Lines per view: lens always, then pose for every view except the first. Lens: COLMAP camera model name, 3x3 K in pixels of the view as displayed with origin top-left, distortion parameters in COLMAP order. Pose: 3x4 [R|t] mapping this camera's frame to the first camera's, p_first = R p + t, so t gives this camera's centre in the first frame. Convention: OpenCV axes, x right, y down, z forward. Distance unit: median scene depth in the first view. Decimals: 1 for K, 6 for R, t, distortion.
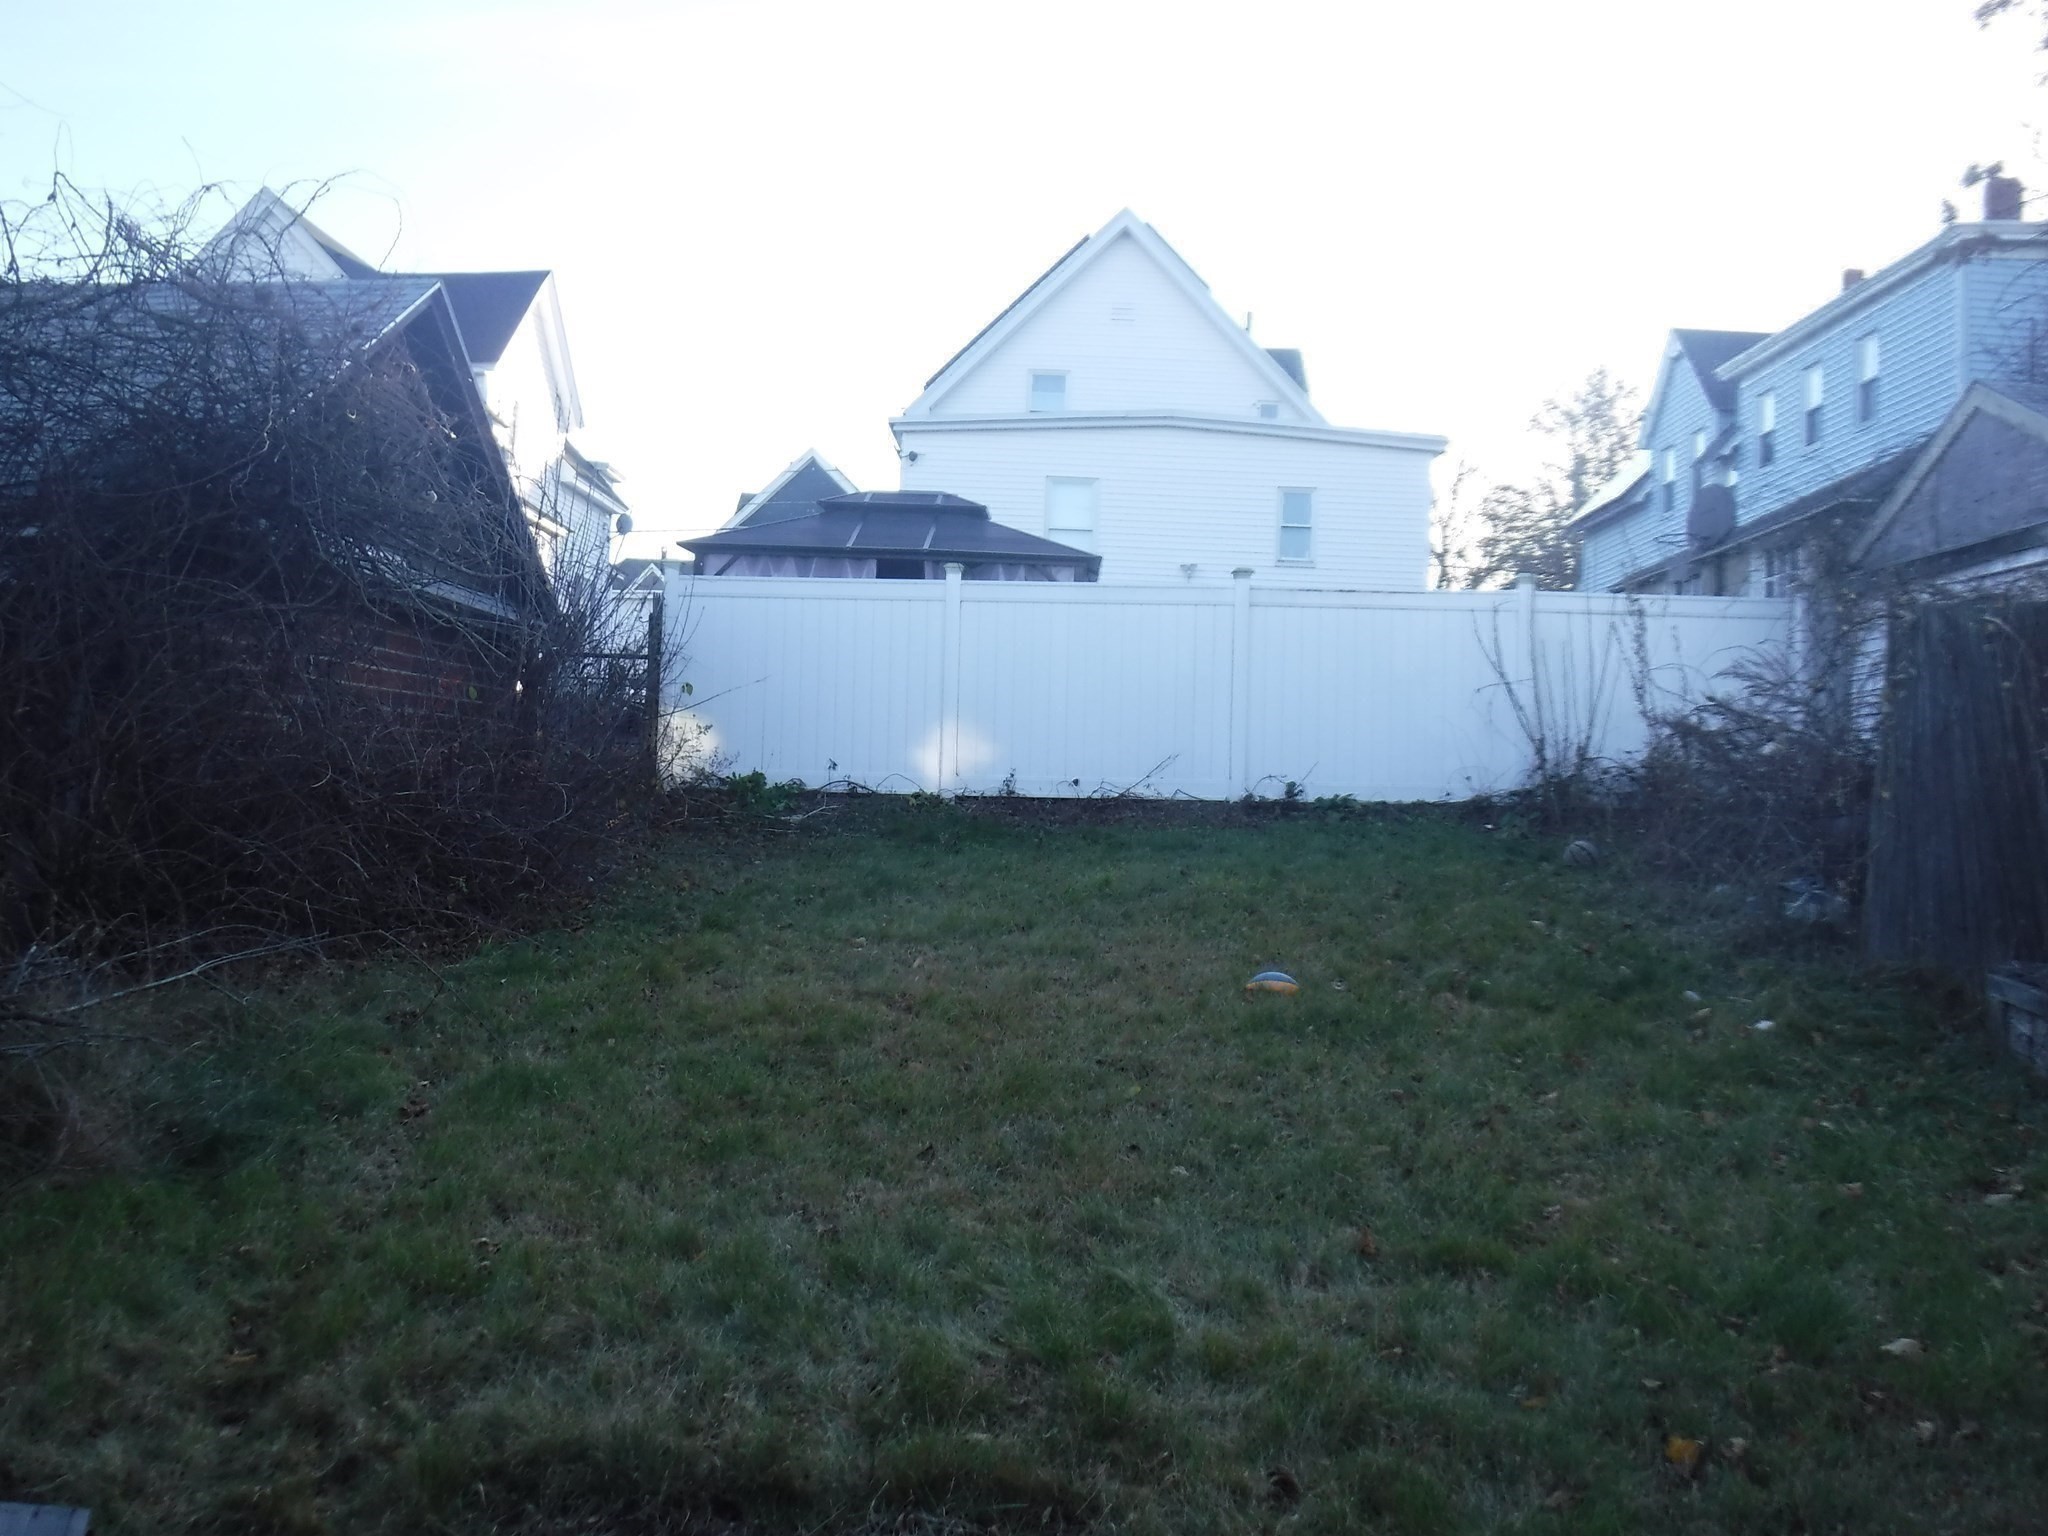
lens RADIAL K [[1644.2, 0, 1024.0], [0, 1644.2, 768.0], [0, 0, 1]] dist [-0.091959, -0.002569]
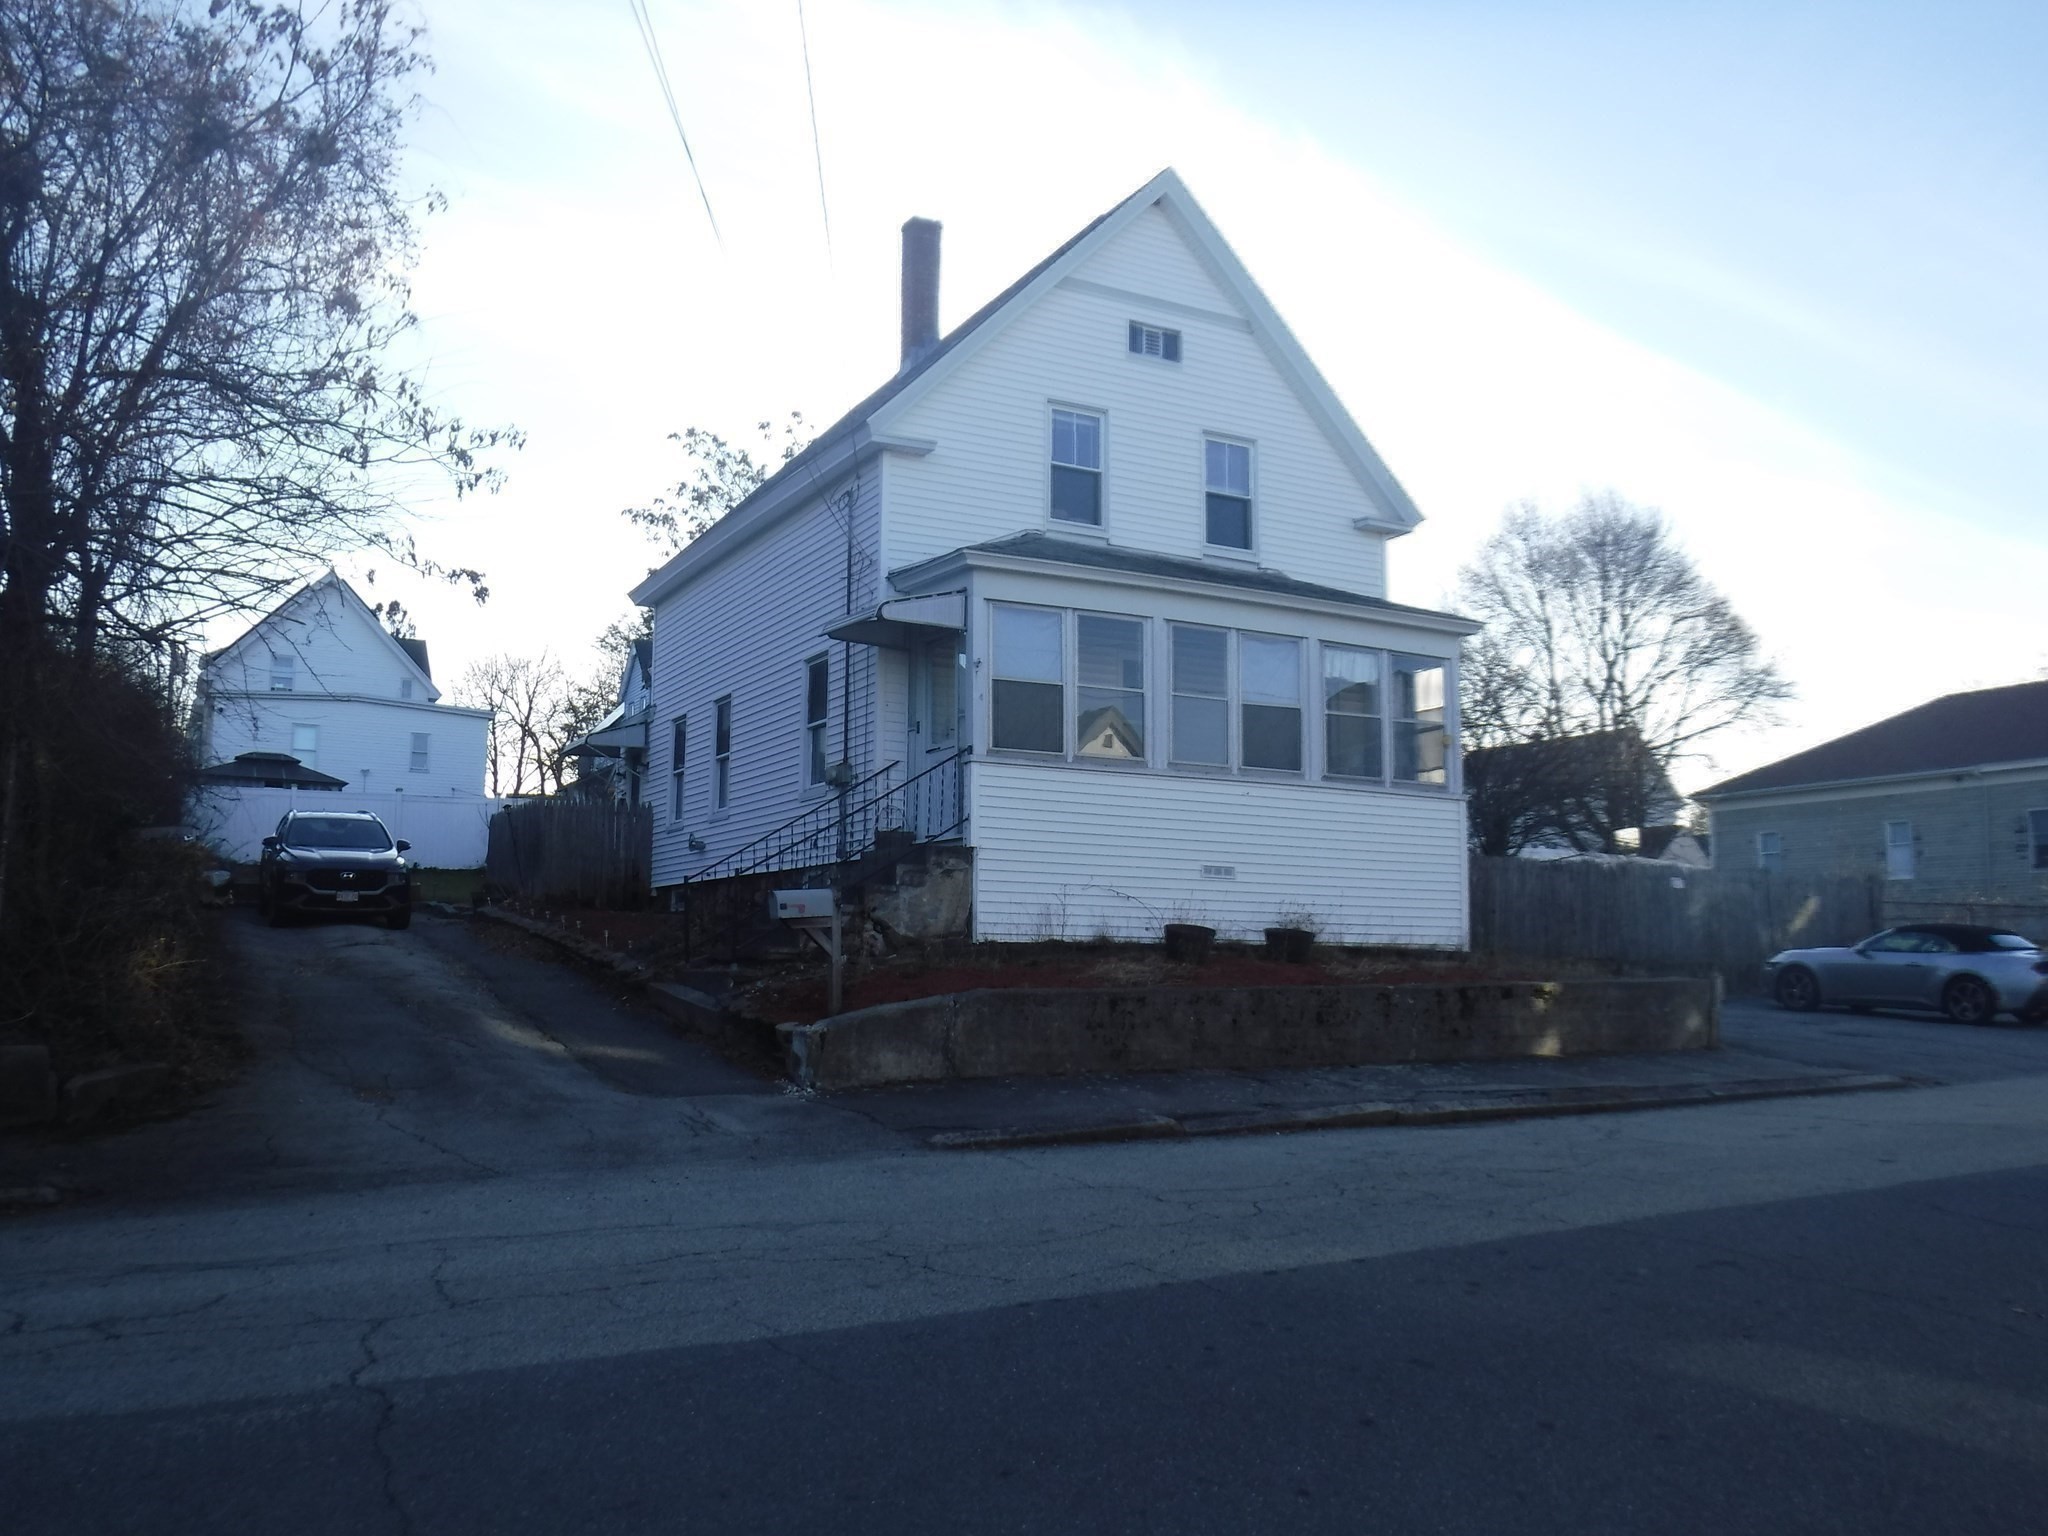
lens RADIAL K [[1632.2, 0, 982.0], [0, 1632.2, 770.6], [0, 0, 1]] dist [-0.111099, 0.042962]
pose [[0.878690, 0.031076, 0.476381, -0.175845], [0.012216, 0.996089, -0.087511, 0.060594], [-0.477237, 0.082715, 0.874873, -1.102034]]
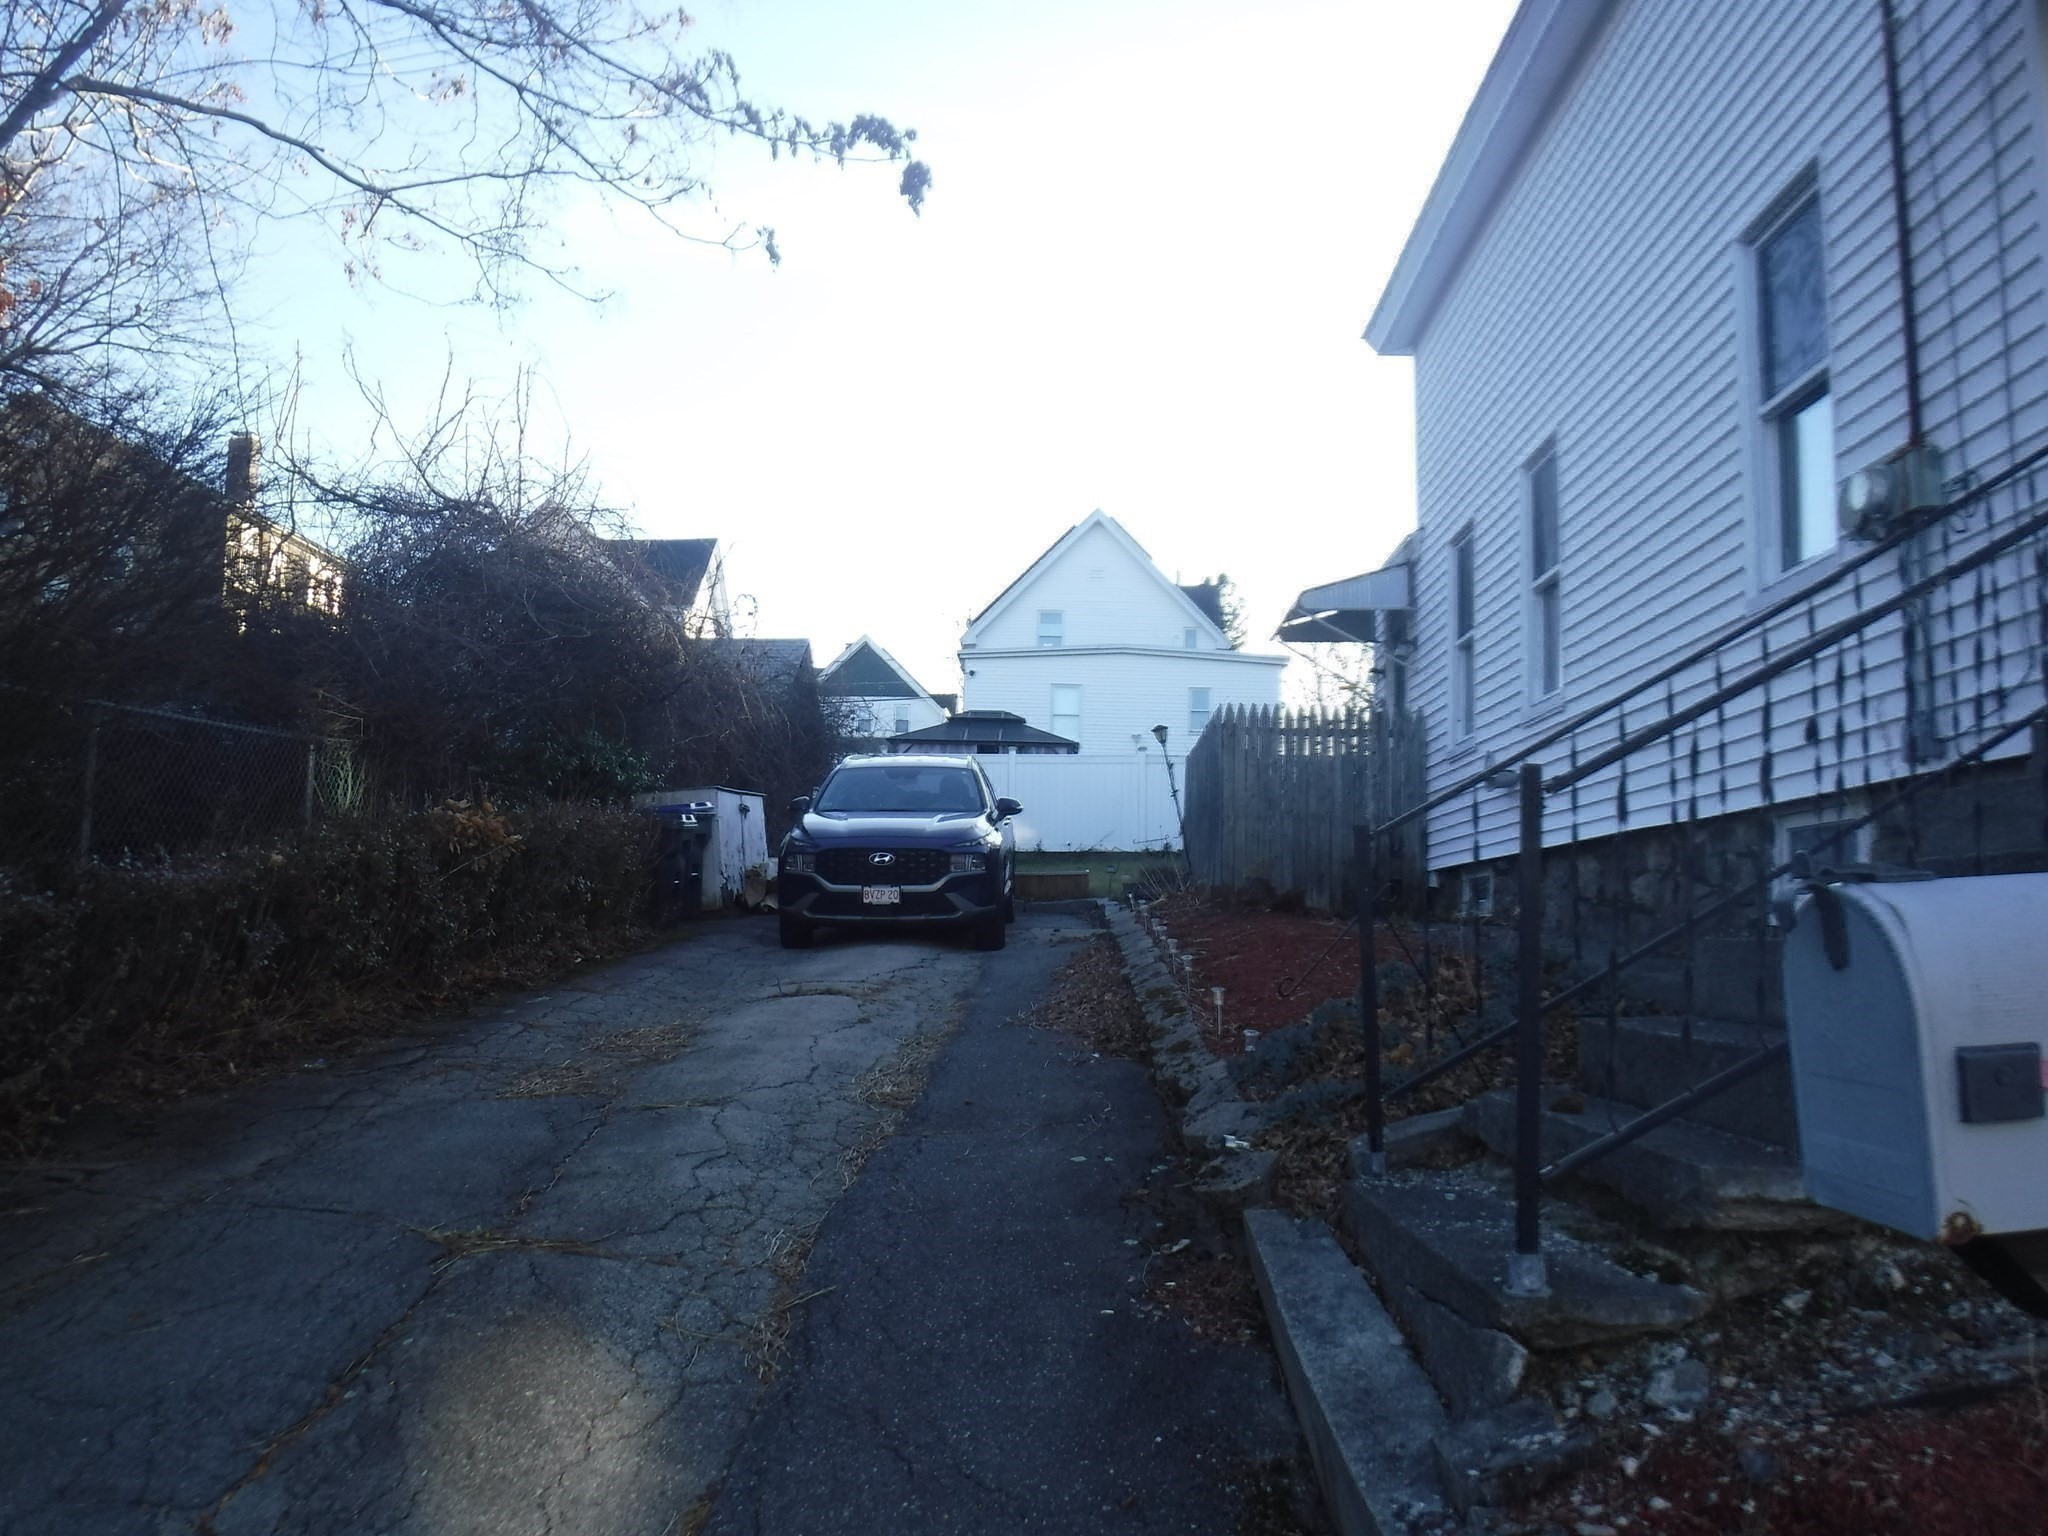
lens RADIAL K [[1644.2, 0, 1024.0], [0, 1644.2, 768.0], [0, 0, 1]] dist [-0.091959, -0.002569]
pose [[0.999907, -0.013648, -0.000127, -0.015089], [0.013587, 0.996217, -0.085833, 0.053156], [0.001298, 0.085824, 0.996309, -0.676050]]
